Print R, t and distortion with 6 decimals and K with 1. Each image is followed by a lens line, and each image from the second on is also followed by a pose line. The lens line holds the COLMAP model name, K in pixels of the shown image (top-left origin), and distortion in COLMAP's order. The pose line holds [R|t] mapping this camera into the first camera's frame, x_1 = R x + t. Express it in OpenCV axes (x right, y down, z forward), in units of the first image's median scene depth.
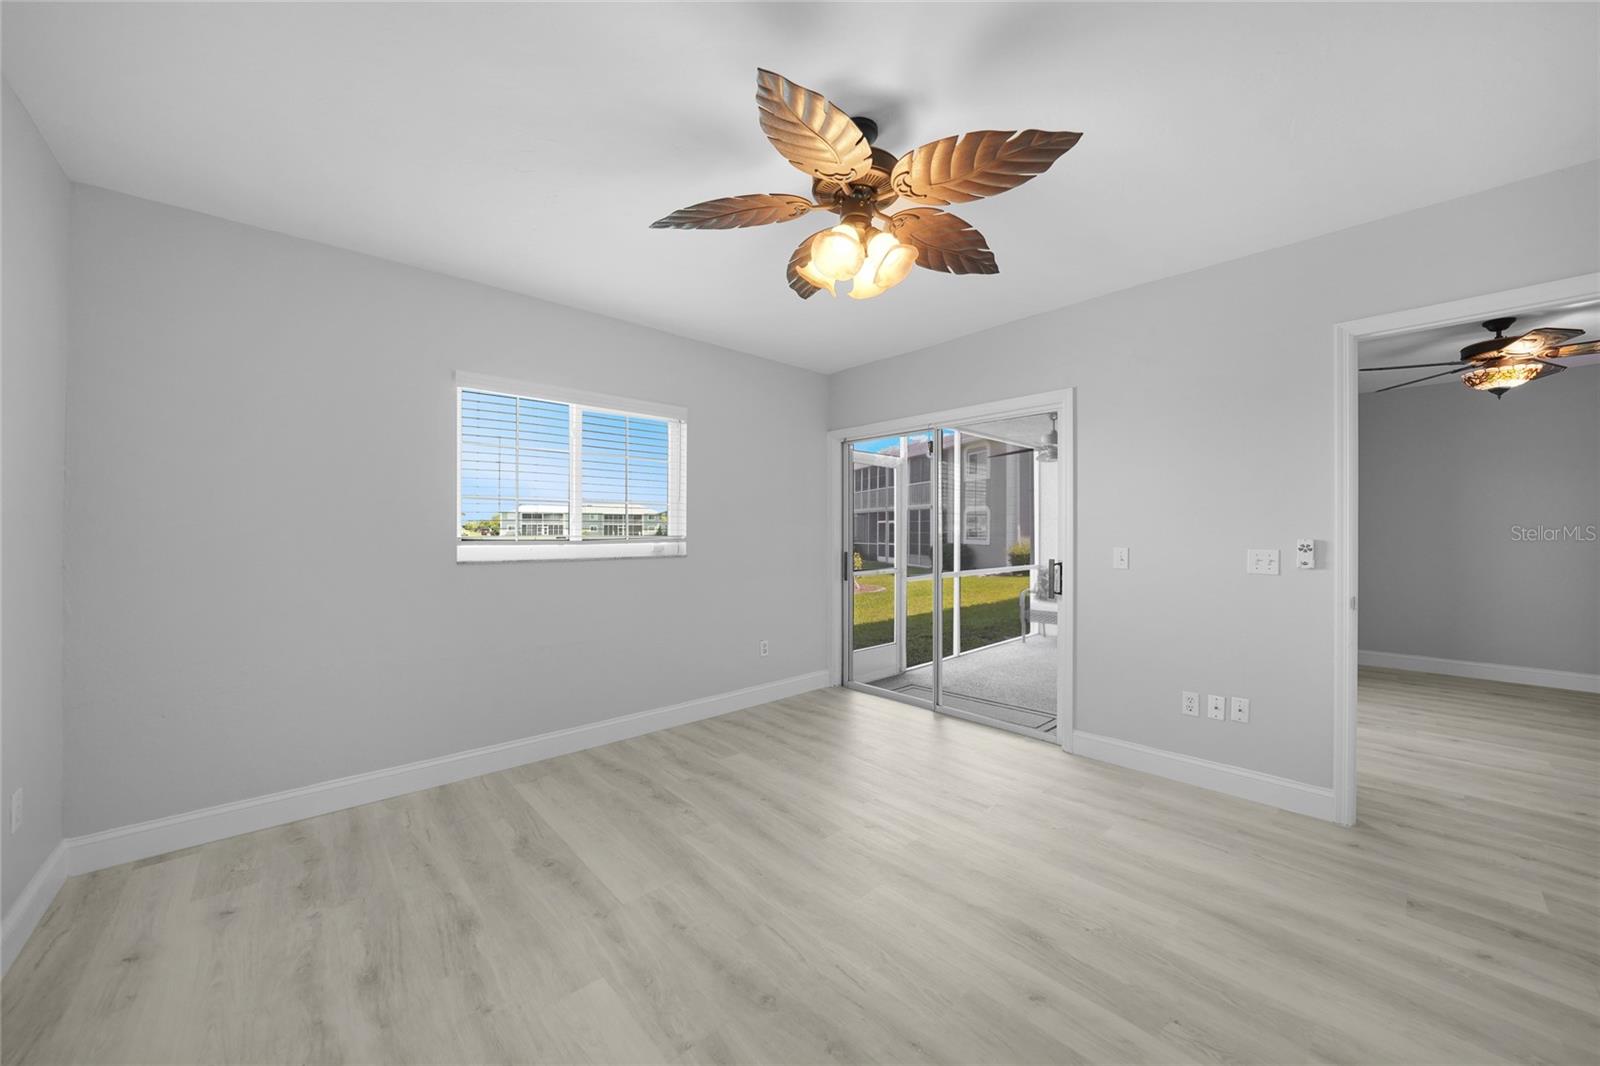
lens RADIAL K [[577.0, 0, 800.8], [0, 577.0, 526.7], [0, 0, 1]] dist [-0.026575, 0.006084]
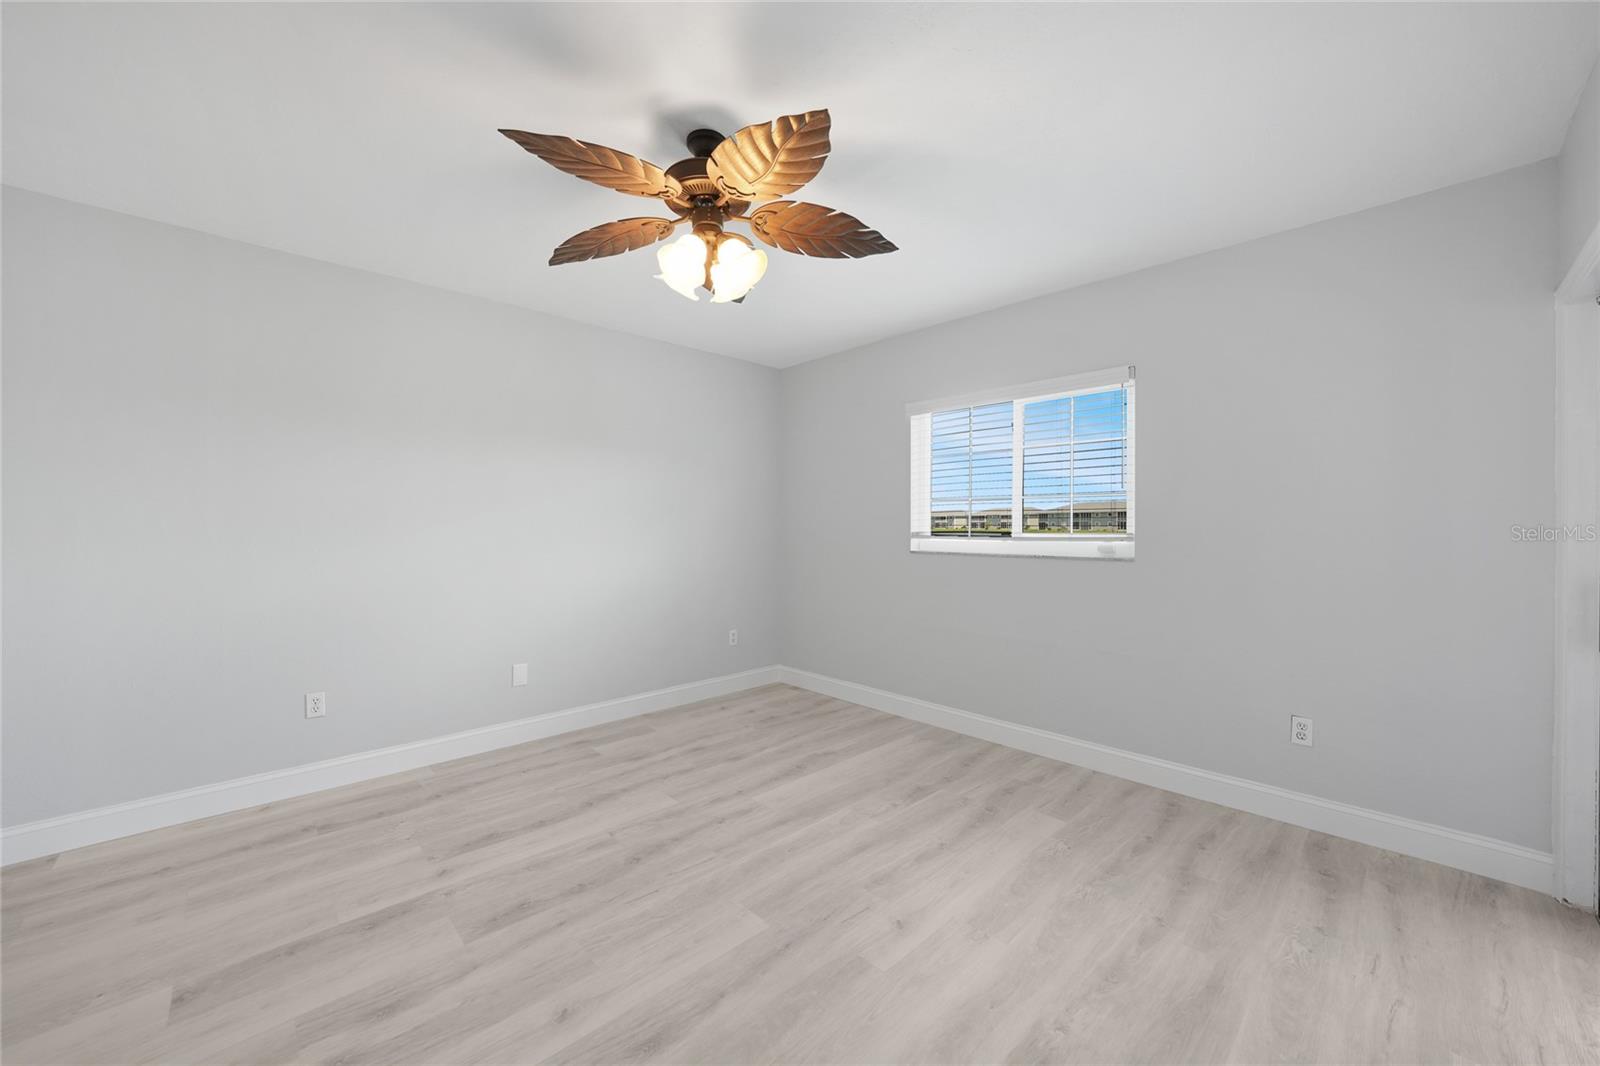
lens RADIAL K [[577.0, 0, 800.8], [0, 577.0, 526.7], [0, 0, 1]] dist [-0.026575, 0.006084]
pose [[0.032725, -0.006901, -0.999441, 0.805084], [0.006214, 0.999958, -0.006702, 0.015171], [0.999445, -0.005991, 0.032767, 0.806941]]
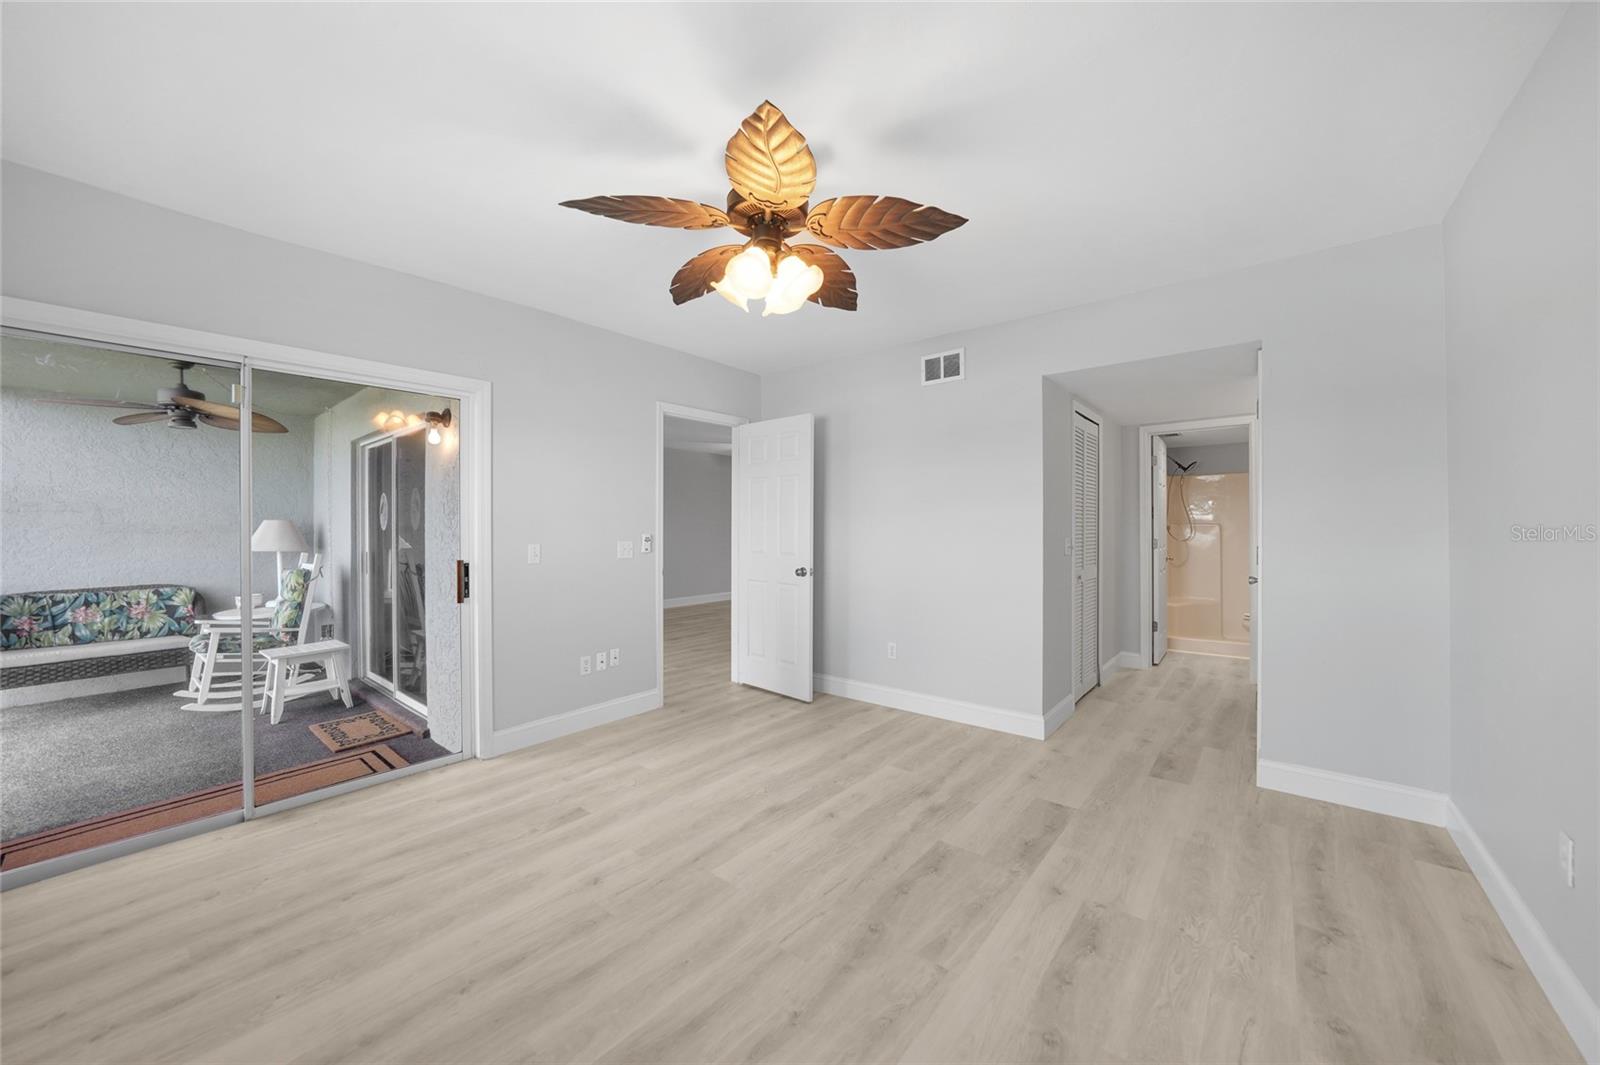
lens RADIAL K [[585.1, 0, 796.4], [0, 585.1, 529.2], [0, 0, 1]] dist [-0.031383, 0.007924]
pose [[-0.134019, -0.003629, 0.990972, -0.716295], [-0.002500, 0.999991, 0.003324, 0.003997], [-0.990976, -0.002032, -0.134027, 0.779787]]
